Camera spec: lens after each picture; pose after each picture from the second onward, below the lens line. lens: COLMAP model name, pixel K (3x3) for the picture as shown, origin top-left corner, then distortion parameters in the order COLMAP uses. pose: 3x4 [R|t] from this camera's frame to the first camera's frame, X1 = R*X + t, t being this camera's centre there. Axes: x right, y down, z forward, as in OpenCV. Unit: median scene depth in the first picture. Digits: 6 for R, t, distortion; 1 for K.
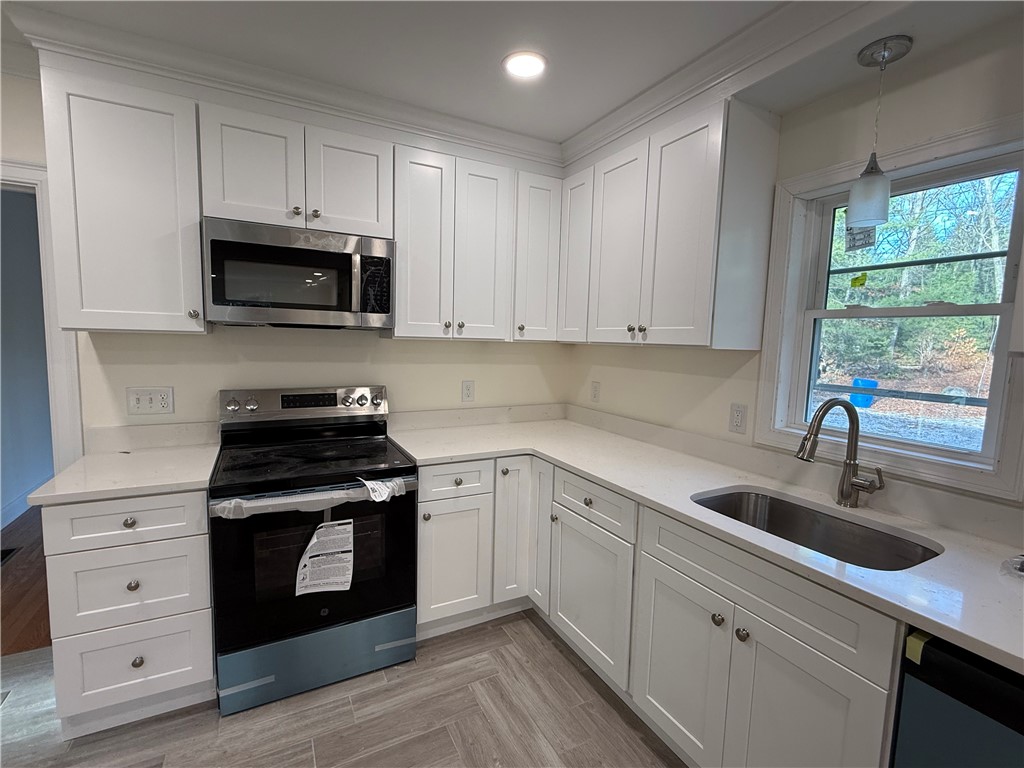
lens RADIAL K [[469.9, 0, 510.6], [0, 469.9, 384.9], [0, 0, 1]] dist [-0.001555, -0.000003]
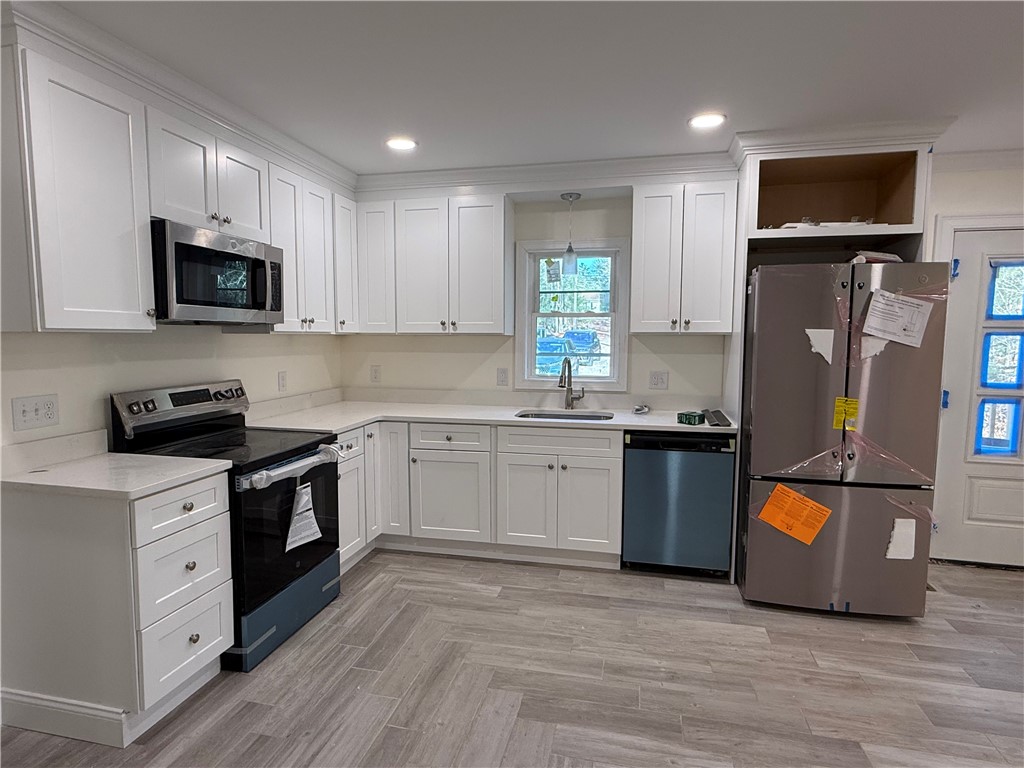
lens RADIAL K [[569.3, 0, 512.3], [0, 569.3, 383.7], [0, 0, 1]] dist [-0.002304, -0.002388]
pose [[0.651161, -0.087822, 0.753841, -1.006750], [0.088191, 0.995309, 0.039775, 0.018582], [-0.753798, 0.040582, 0.655851, -0.342961]]
